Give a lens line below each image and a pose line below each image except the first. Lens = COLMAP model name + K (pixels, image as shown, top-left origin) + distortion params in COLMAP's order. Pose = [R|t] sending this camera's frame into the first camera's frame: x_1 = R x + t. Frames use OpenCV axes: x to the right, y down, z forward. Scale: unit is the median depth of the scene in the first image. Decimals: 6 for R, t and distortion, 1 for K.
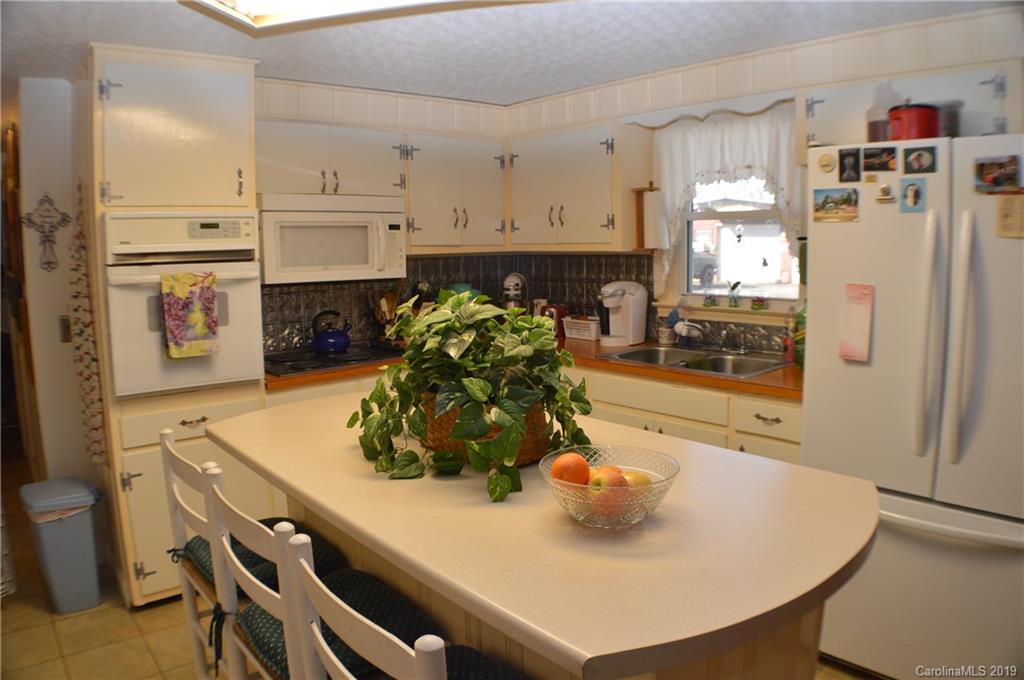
lens RADIAL K [[726.6, 0, 512.0], [0, 726.6, 340.0], [0, 0, 1]] dist [-0.163316, -0.000371]
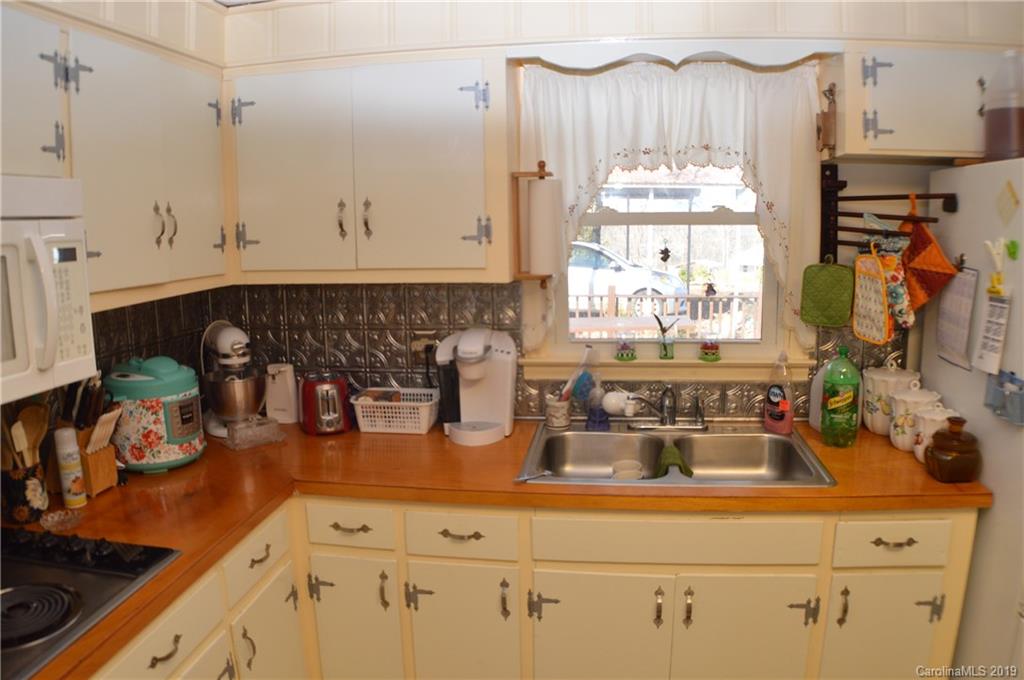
lens RADIAL K [[729.9, 0, 512.0], [0, 729.9, 340.0], [0, 0, 1]] dist [-0.161064, 0.004327]
pose [[0.745003, -0.104852, 0.658769, -0.226645], [0.090858, 0.994316, 0.055507, -0.107033], [-0.660845, 0.018502, 0.750295, 0.553765]]
